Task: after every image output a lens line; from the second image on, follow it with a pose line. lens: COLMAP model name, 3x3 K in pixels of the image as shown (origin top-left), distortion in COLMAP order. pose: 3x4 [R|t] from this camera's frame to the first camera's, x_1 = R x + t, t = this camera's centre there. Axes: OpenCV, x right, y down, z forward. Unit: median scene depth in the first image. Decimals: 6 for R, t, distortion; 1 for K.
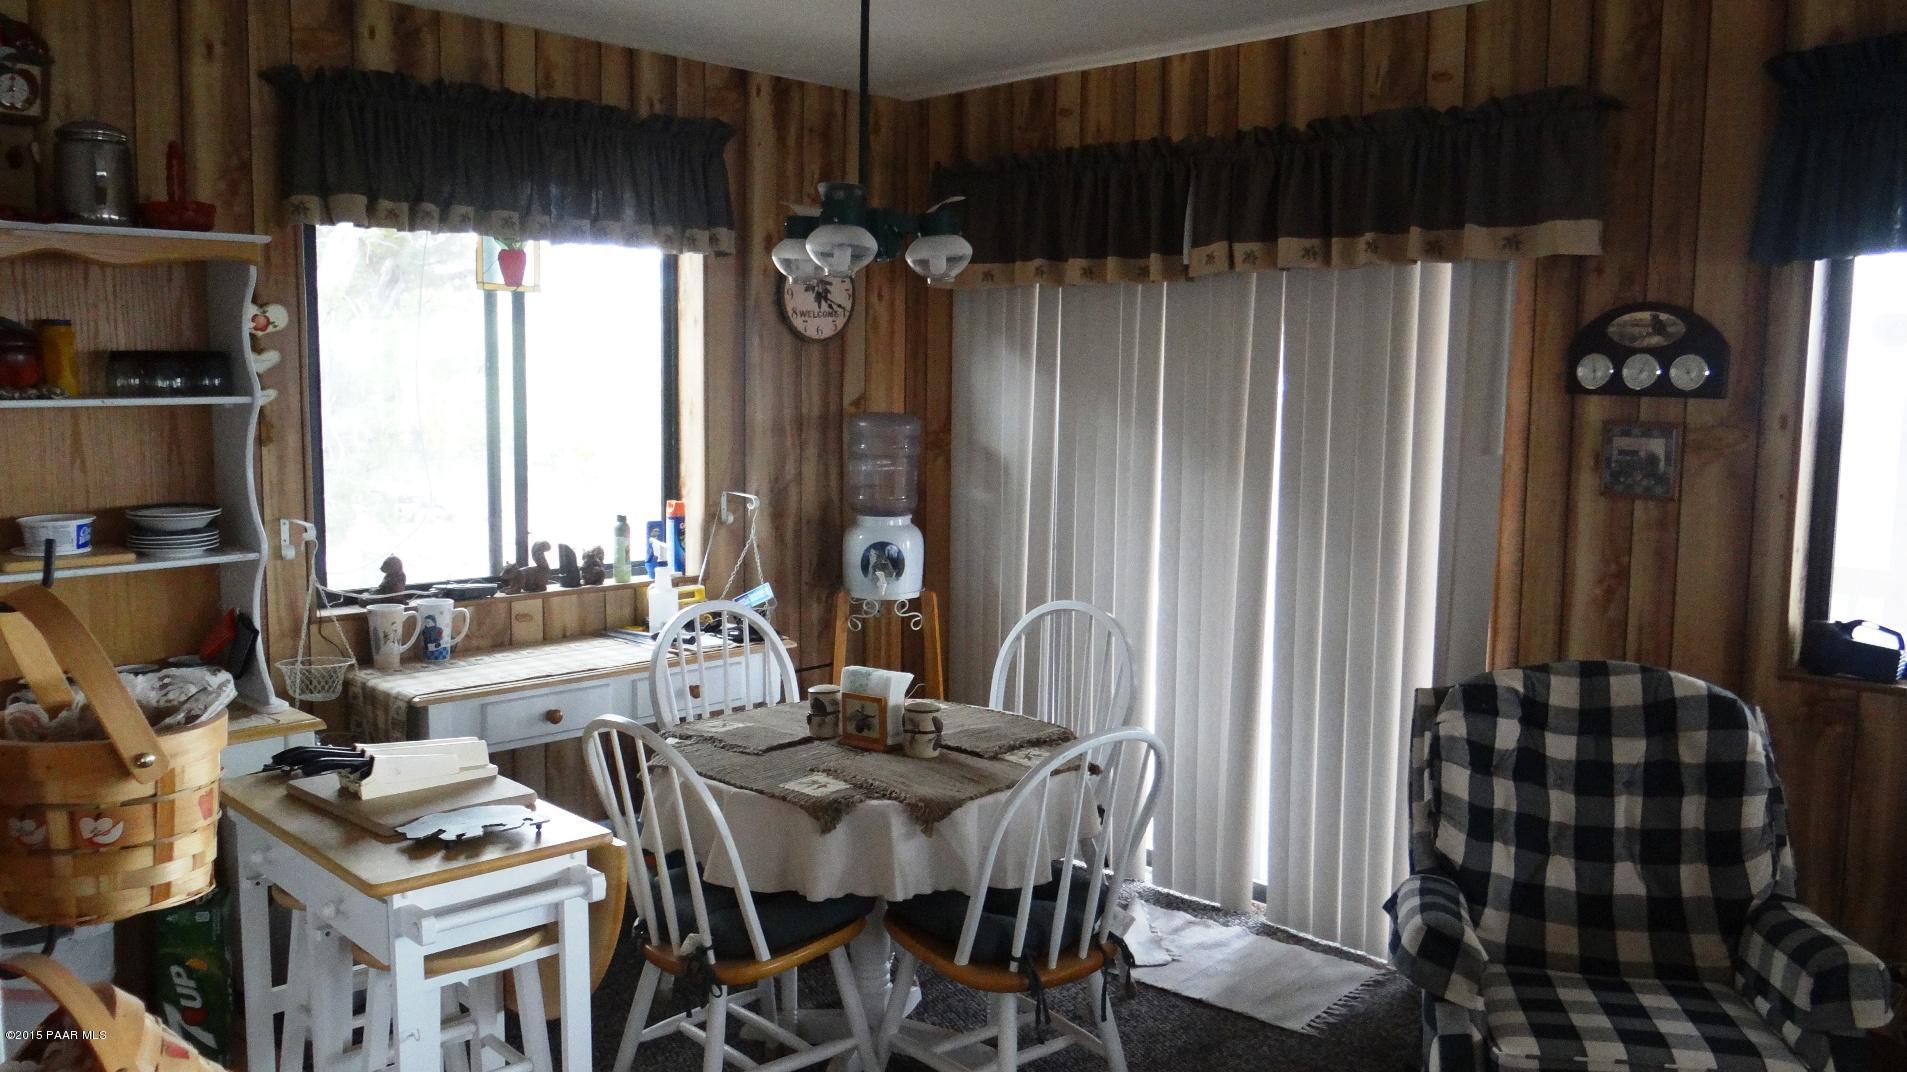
lens RADIAL K [[1504.7, 0, 953.6], [0, 1504.7, 534.2], [0, 0, 1]] dist [-0.008683, 0.007826]
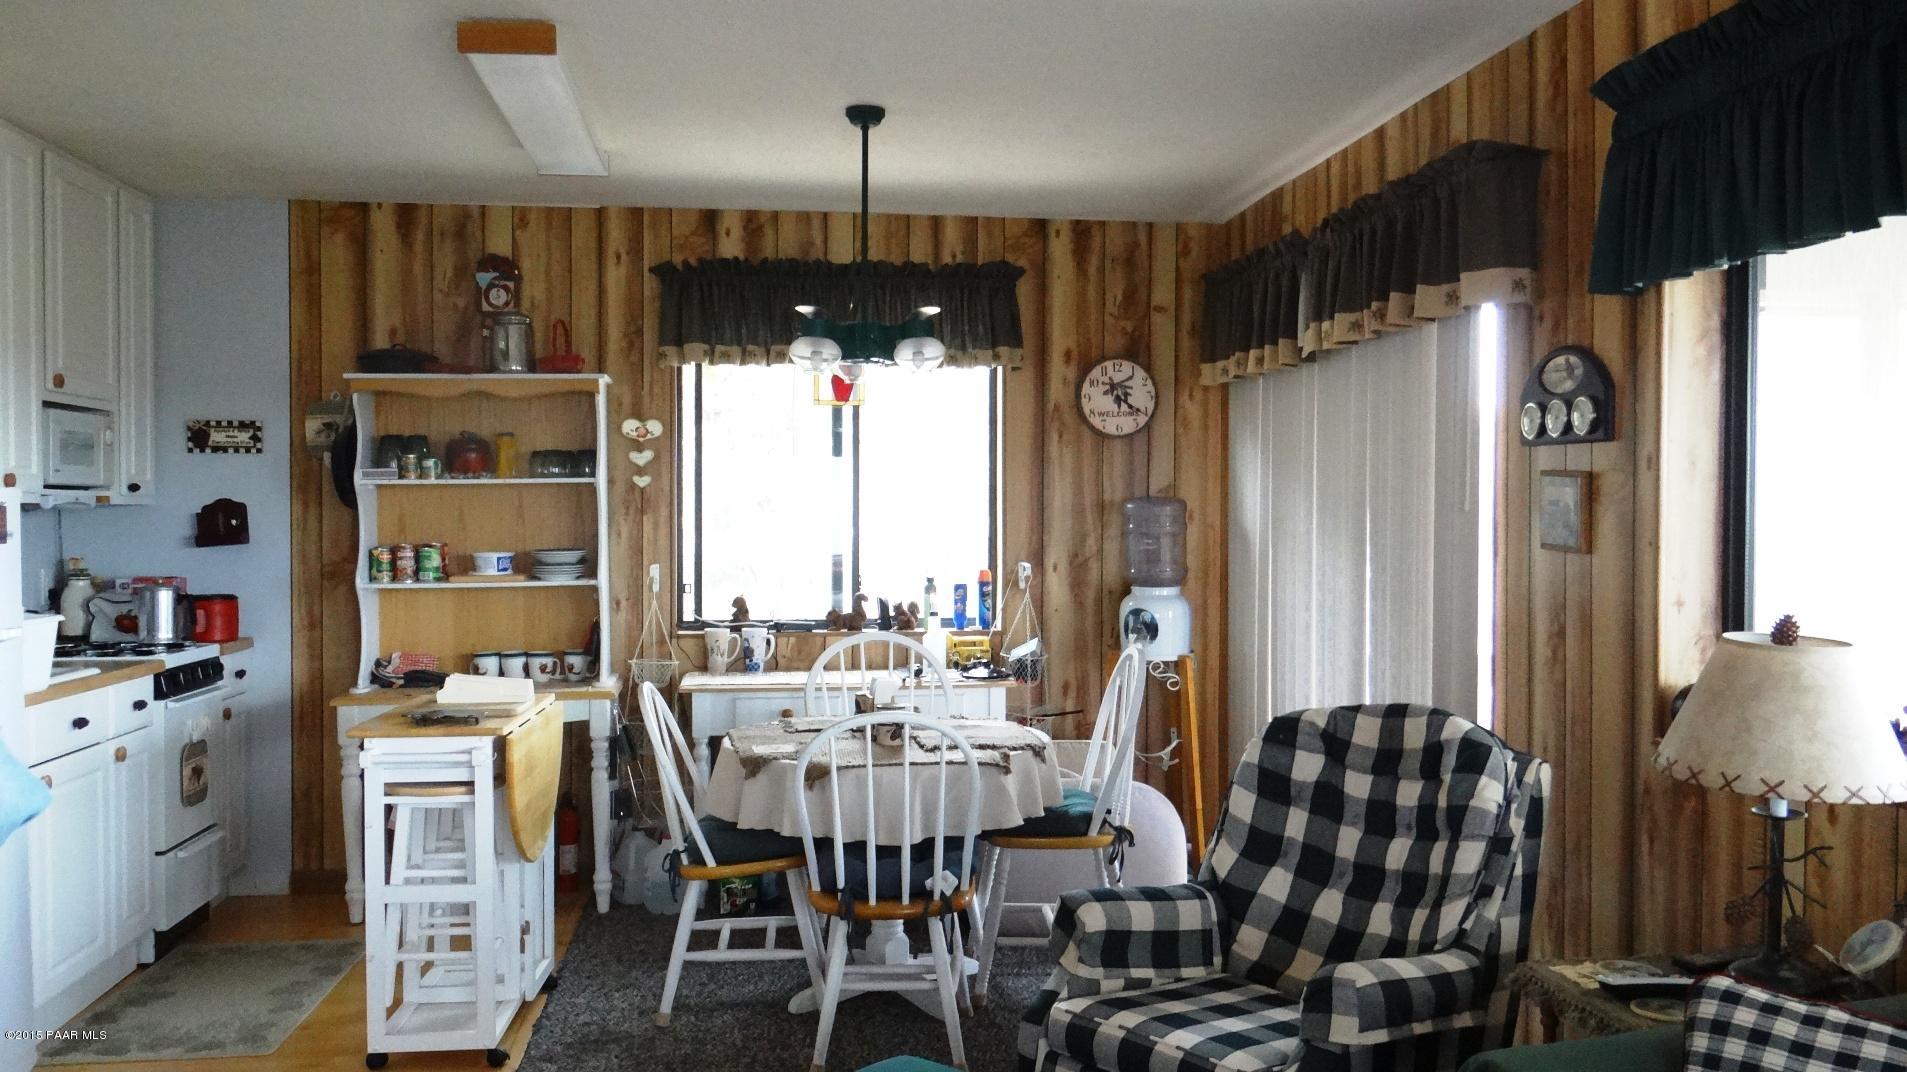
lens RADIAL K [[1504.7, 0, 941.6], [0, 1504.7, 535.5], [0, 0, 1]] dist [-0.008683, 0.007826]
pose [[0.785869, -0.000962, -0.618392, 0.655909], [-0.057695, 0.995523, -0.074869, 0.053640], [0.615696, 0.094515, 0.782295, 0.015139]]
